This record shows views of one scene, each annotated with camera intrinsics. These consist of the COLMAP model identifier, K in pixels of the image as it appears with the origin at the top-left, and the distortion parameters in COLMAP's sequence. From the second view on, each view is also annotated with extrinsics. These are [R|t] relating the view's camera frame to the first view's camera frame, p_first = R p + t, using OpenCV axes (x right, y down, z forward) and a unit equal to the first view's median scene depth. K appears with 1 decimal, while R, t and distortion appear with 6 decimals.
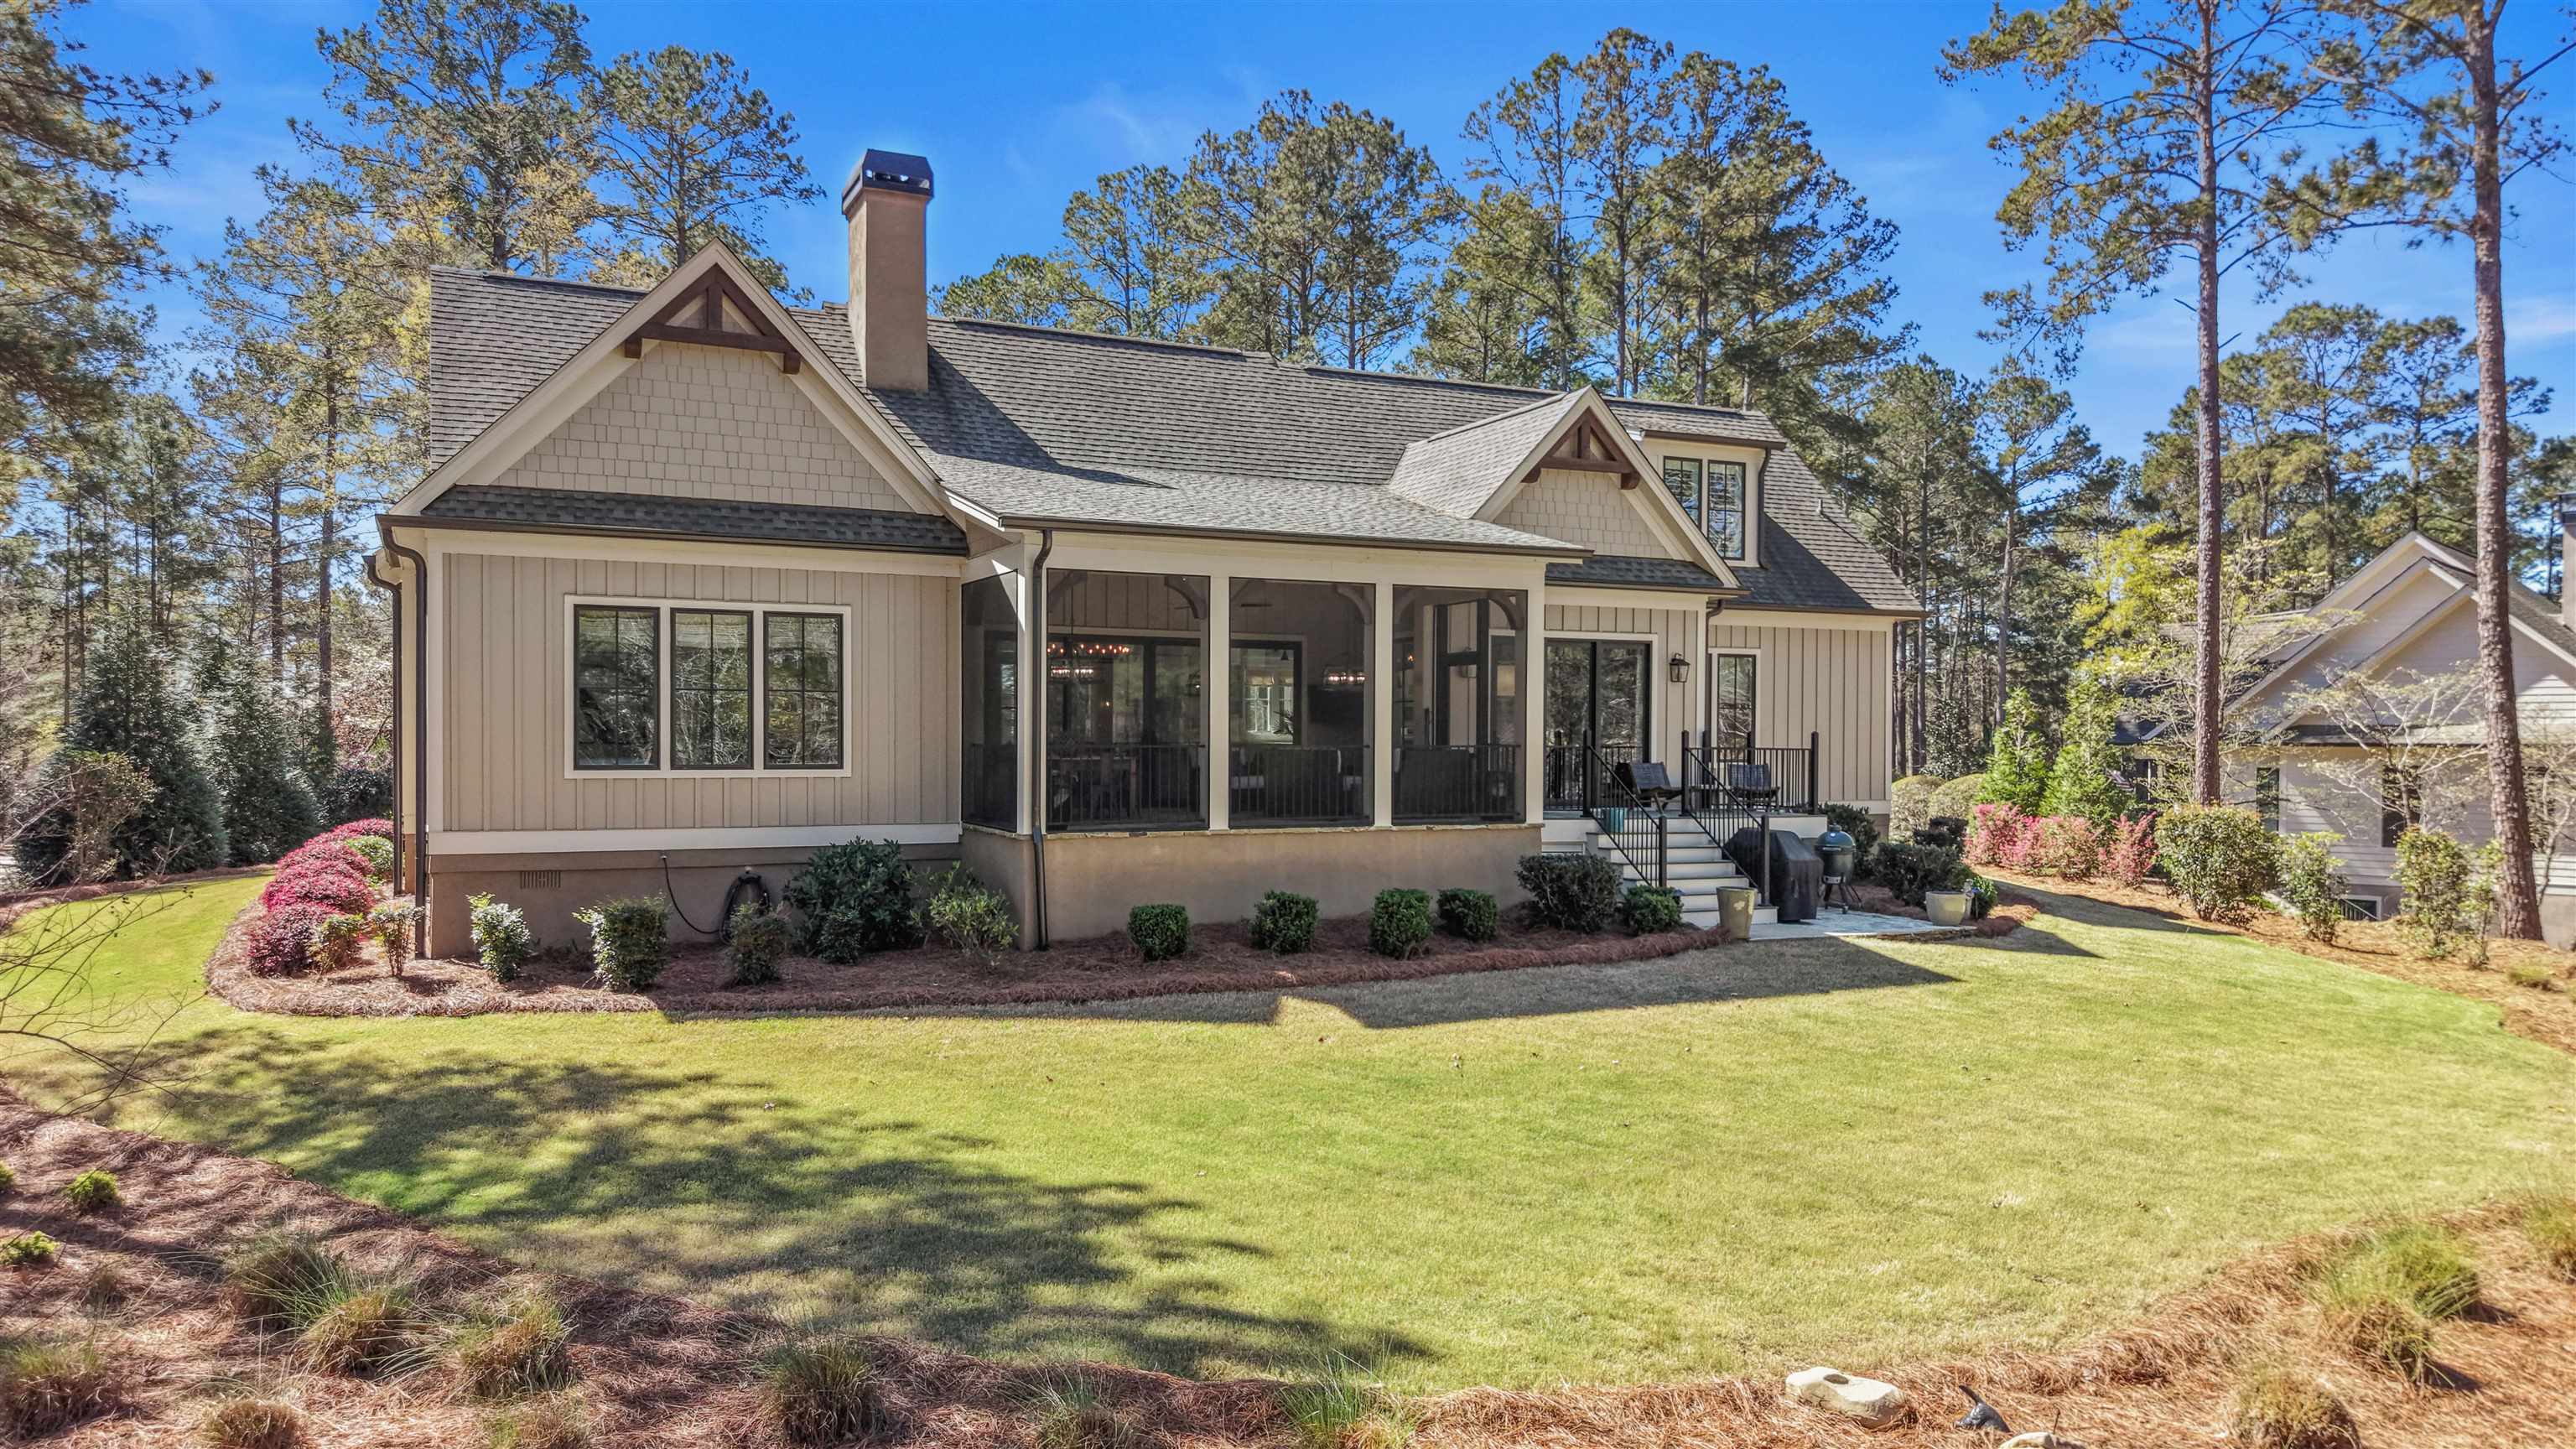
lens RADIAL K [[1772.3, 0, 1283.3], [0, 1772.3, 702.3], [0, 0, 1]] dist [0.017058, -0.013625]
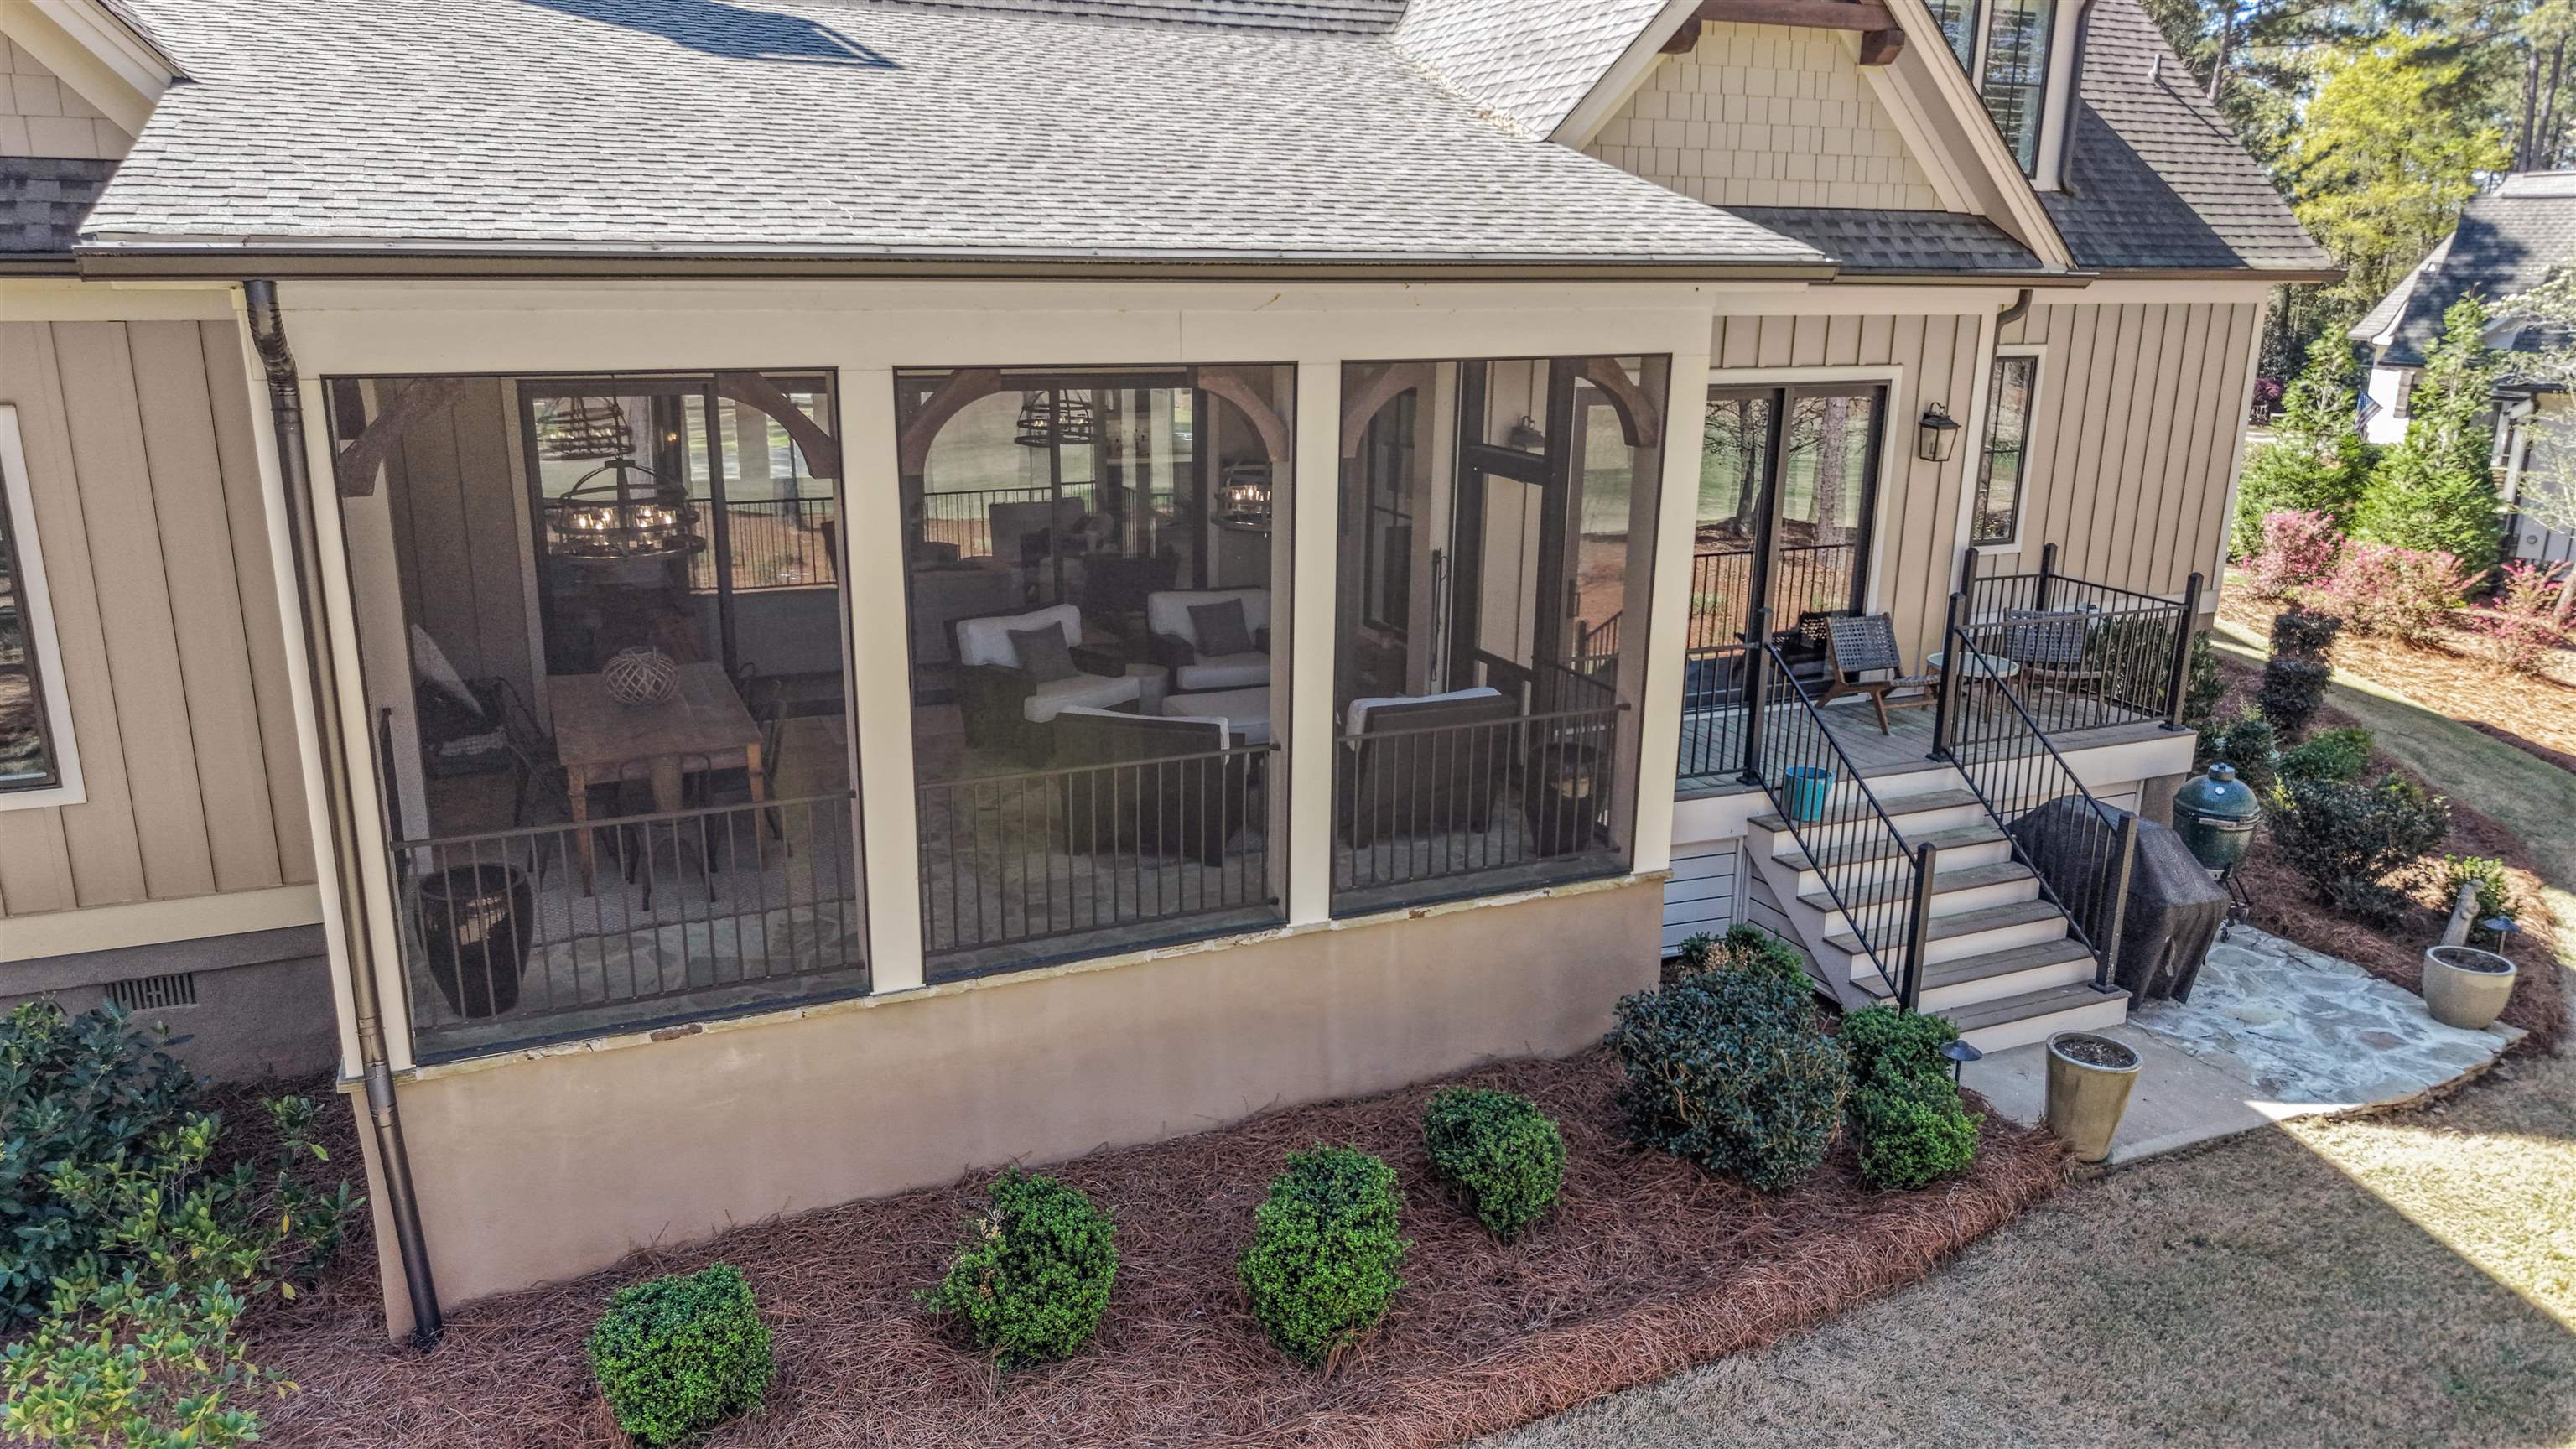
lens RADIAL K [[1772.3, 0, 1305.4], [0, 1772.3, 722.3], [0, 0, 1]] dist [0.017058, -0.013625]
pose [[0.999672, 0.016020, -0.019971, 0.052831], [-0.009812, 0.960216, 0.279085, -0.084172], [0.023648, -0.278798, 0.960059, 0.494354]]
